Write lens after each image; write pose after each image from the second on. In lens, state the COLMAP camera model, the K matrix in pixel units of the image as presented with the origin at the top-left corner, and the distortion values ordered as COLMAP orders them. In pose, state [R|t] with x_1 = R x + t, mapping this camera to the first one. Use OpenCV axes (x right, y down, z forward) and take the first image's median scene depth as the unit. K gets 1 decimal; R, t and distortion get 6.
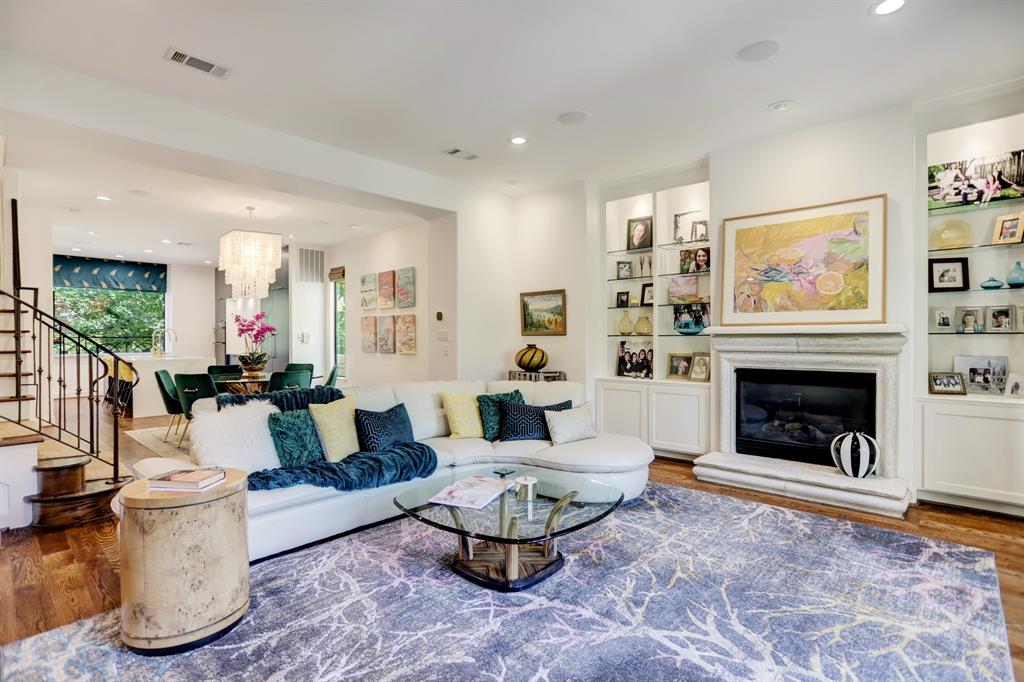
lens RADIAL K [[512.1, 0, 506.5], [0, 512.1, 338.3], [0, 0, 1]] dist [-0.038774, 0.002407]
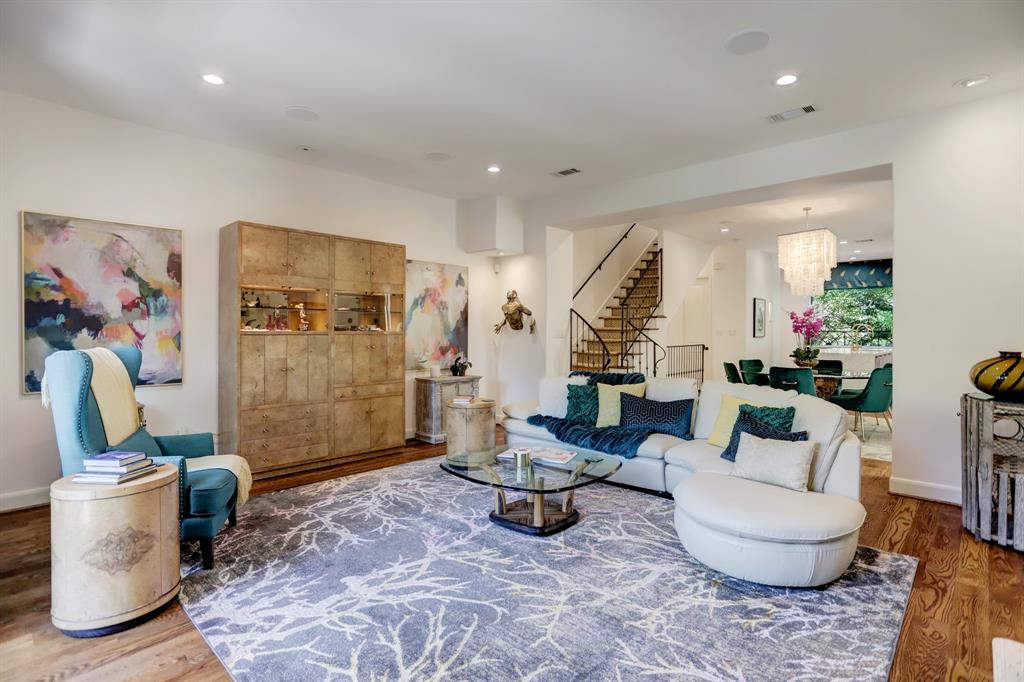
lens RADIAL K [[512.1, 0, 506.5], [0, 512.1, 338.0], [0, 0, 1]] dist [-0.038774, 0.002407]
pose [[-0.033239, 0.018557, -0.999275, 0.906941], [-0.000977, 0.999827, 0.018600, -0.020392], [0.999447, 0.001595, -0.033215, 0.696150]]
